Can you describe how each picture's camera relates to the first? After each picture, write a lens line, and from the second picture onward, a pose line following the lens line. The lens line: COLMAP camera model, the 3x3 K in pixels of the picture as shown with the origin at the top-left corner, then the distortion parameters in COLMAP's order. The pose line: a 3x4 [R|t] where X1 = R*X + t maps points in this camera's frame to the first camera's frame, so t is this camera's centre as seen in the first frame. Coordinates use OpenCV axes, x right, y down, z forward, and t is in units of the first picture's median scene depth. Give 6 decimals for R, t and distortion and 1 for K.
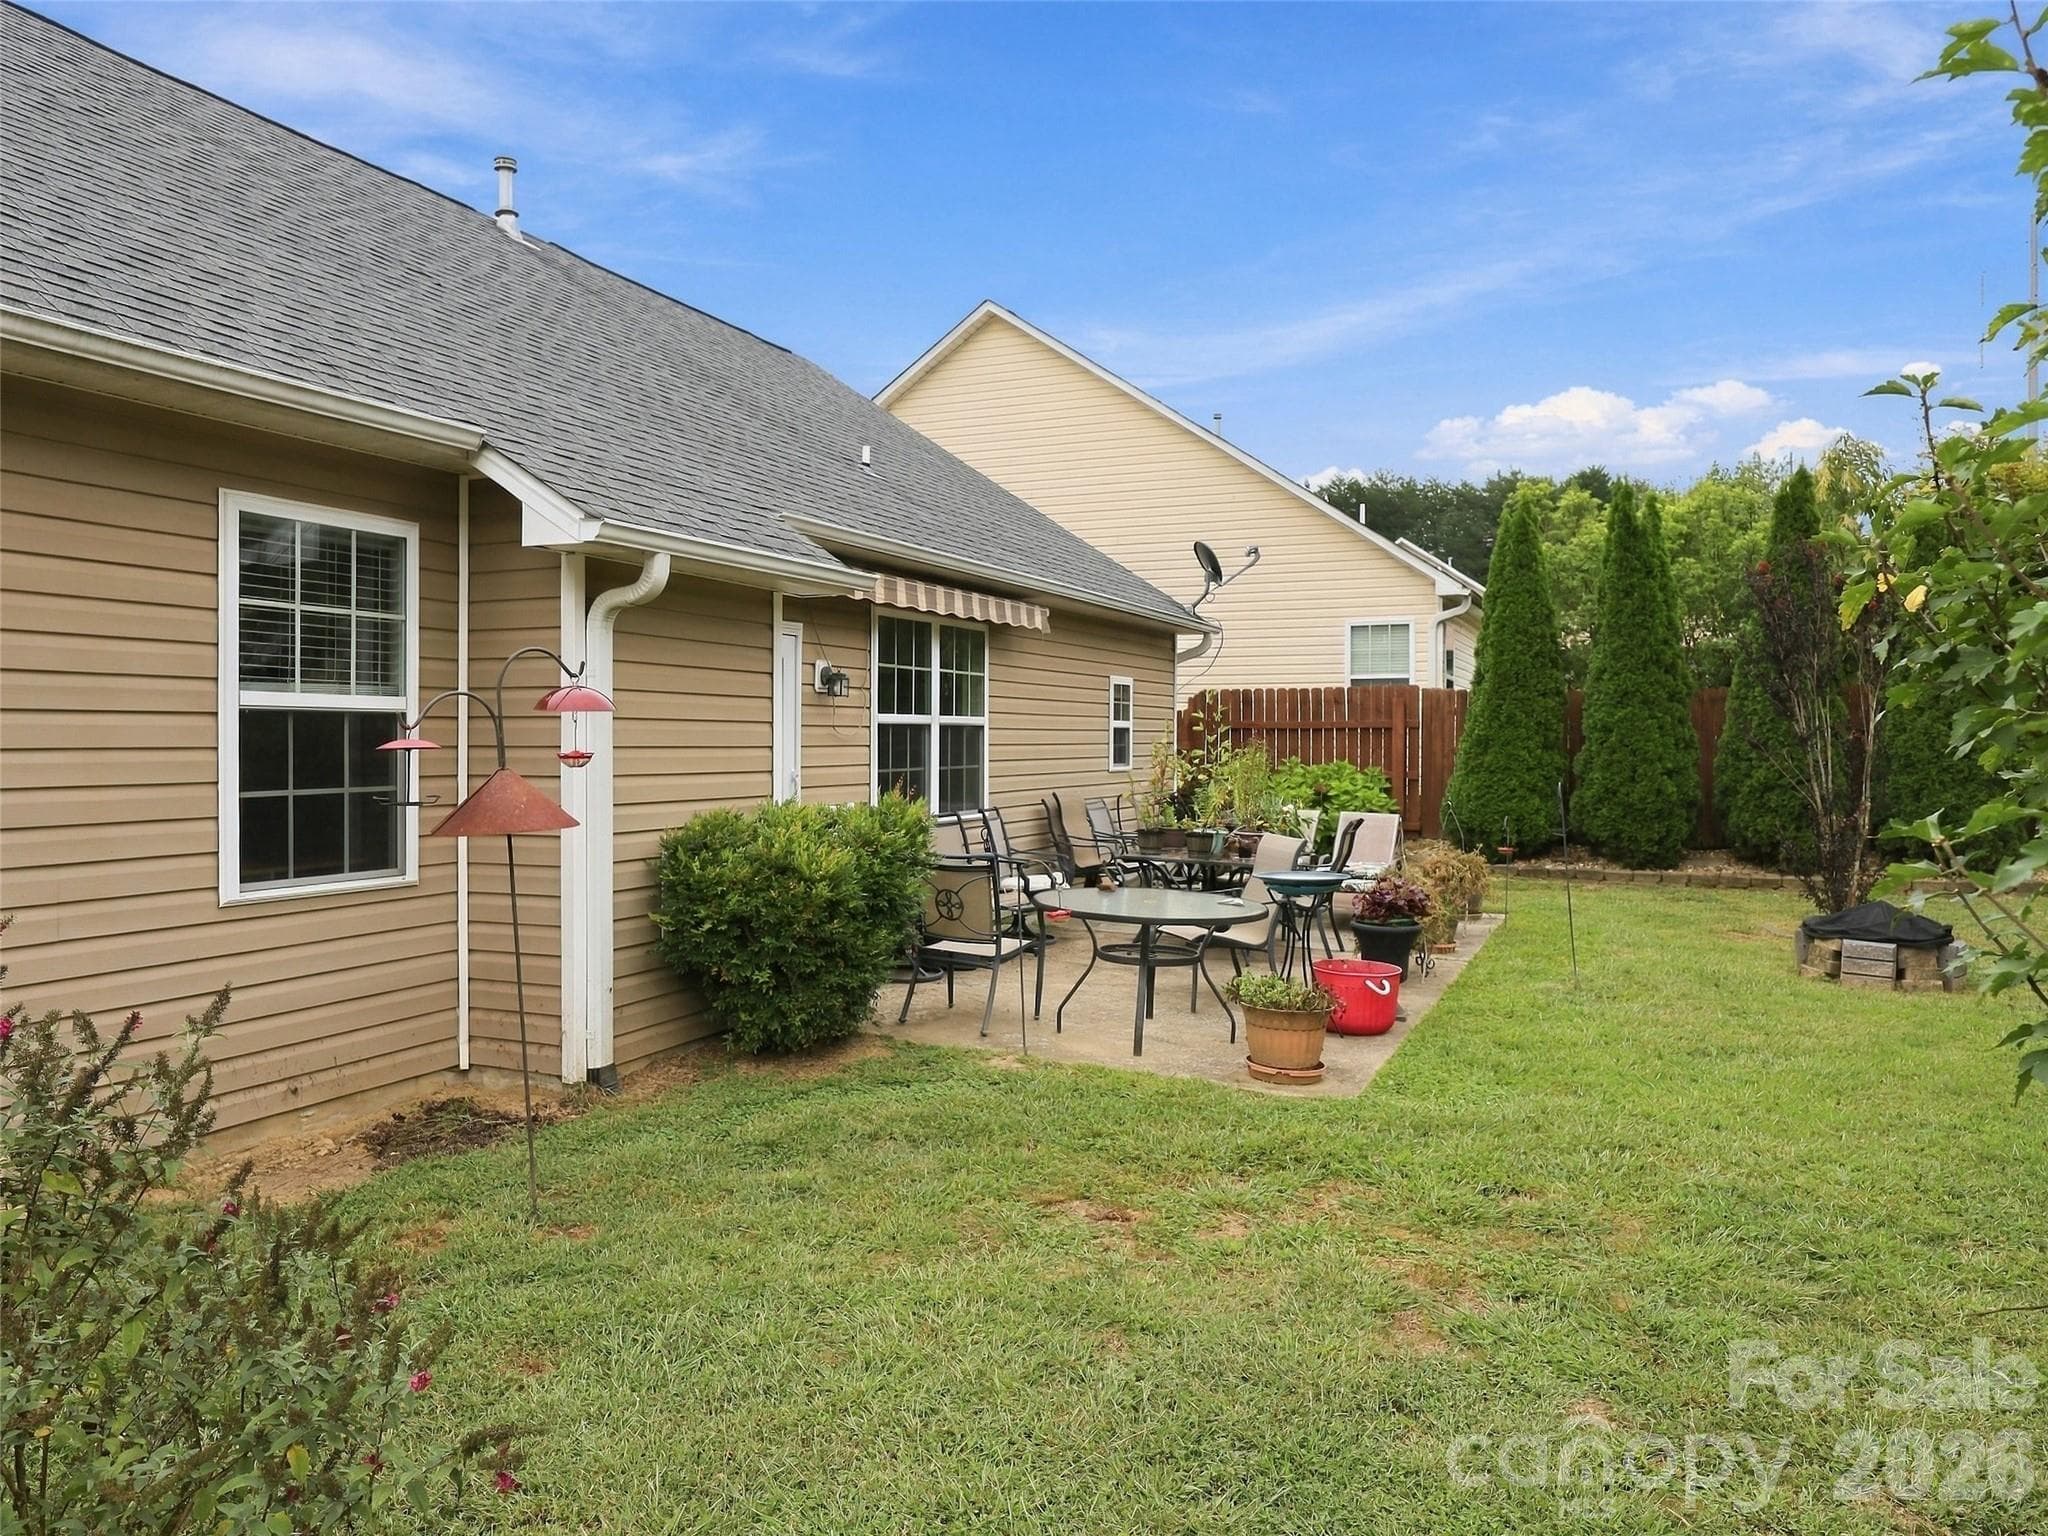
lens RADIAL K [[1492.0, 0, 998.1], [0, 1492.0, 788.9], [0, 0, 1]] dist [0.043217, 0.003587]
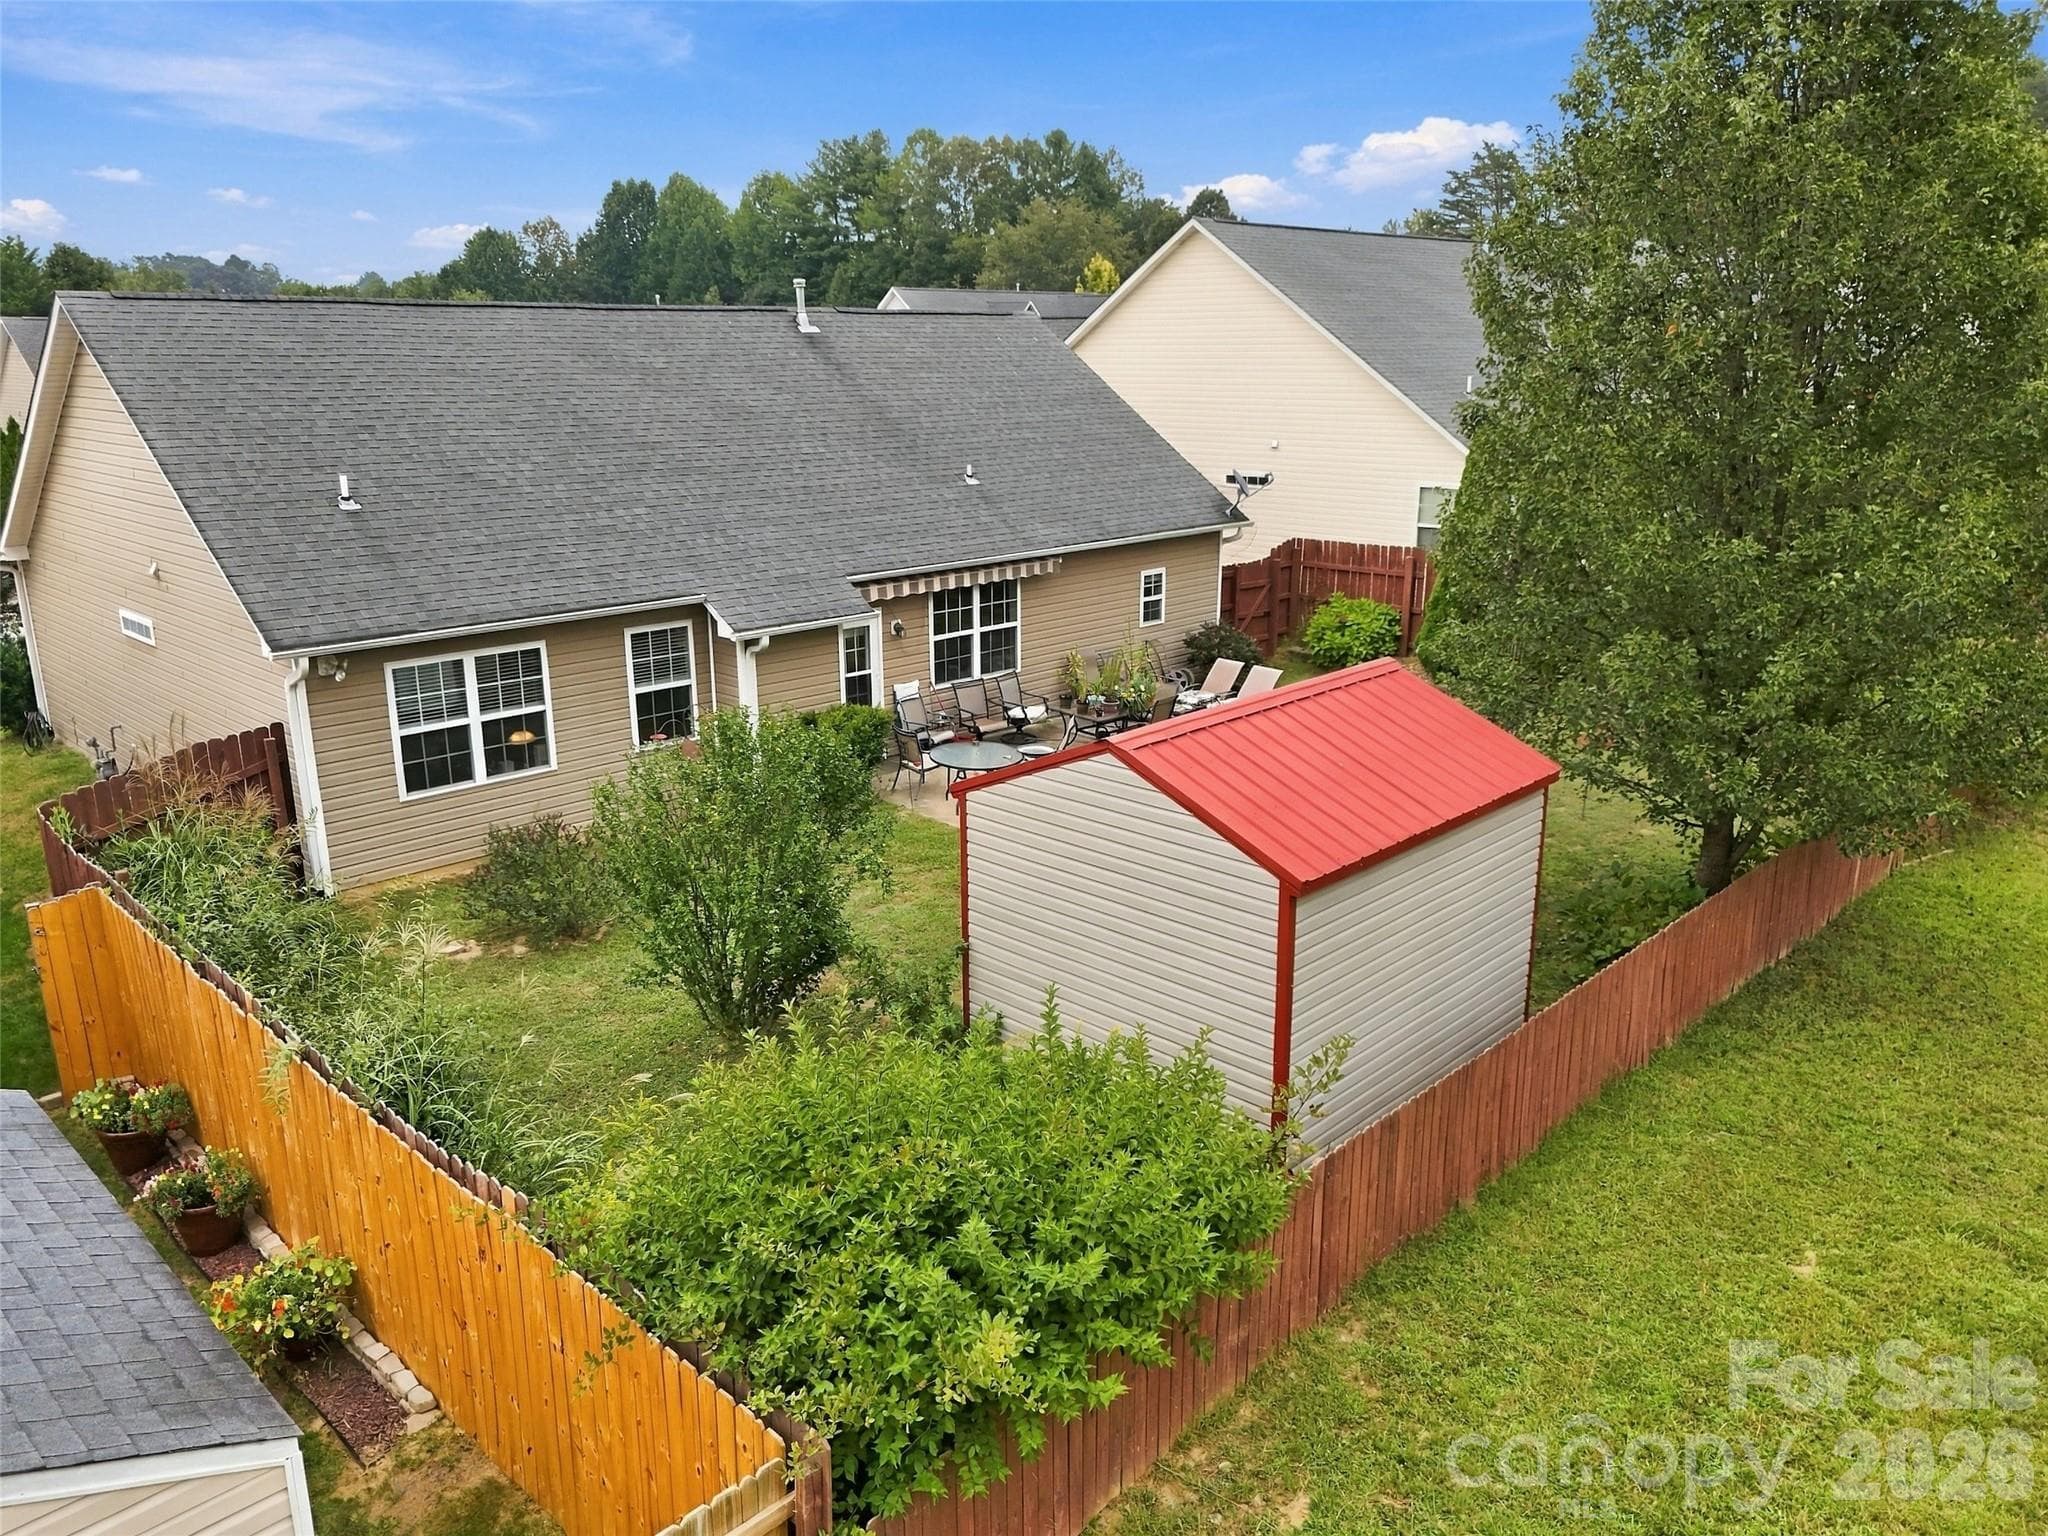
lens RADIAL K [[1514.3, 0, 1024.0], [0, 1514.3, 768.0], [0, 0, 1]] dist [0.073430, -0.063906]
pose [[0.951035, 0.091213, -0.295319, 0.658742], [-0.021074, 0.972376, 0.232466, -0.354389], [0.308365, -0.214859, 0.926686, -0.931559]]
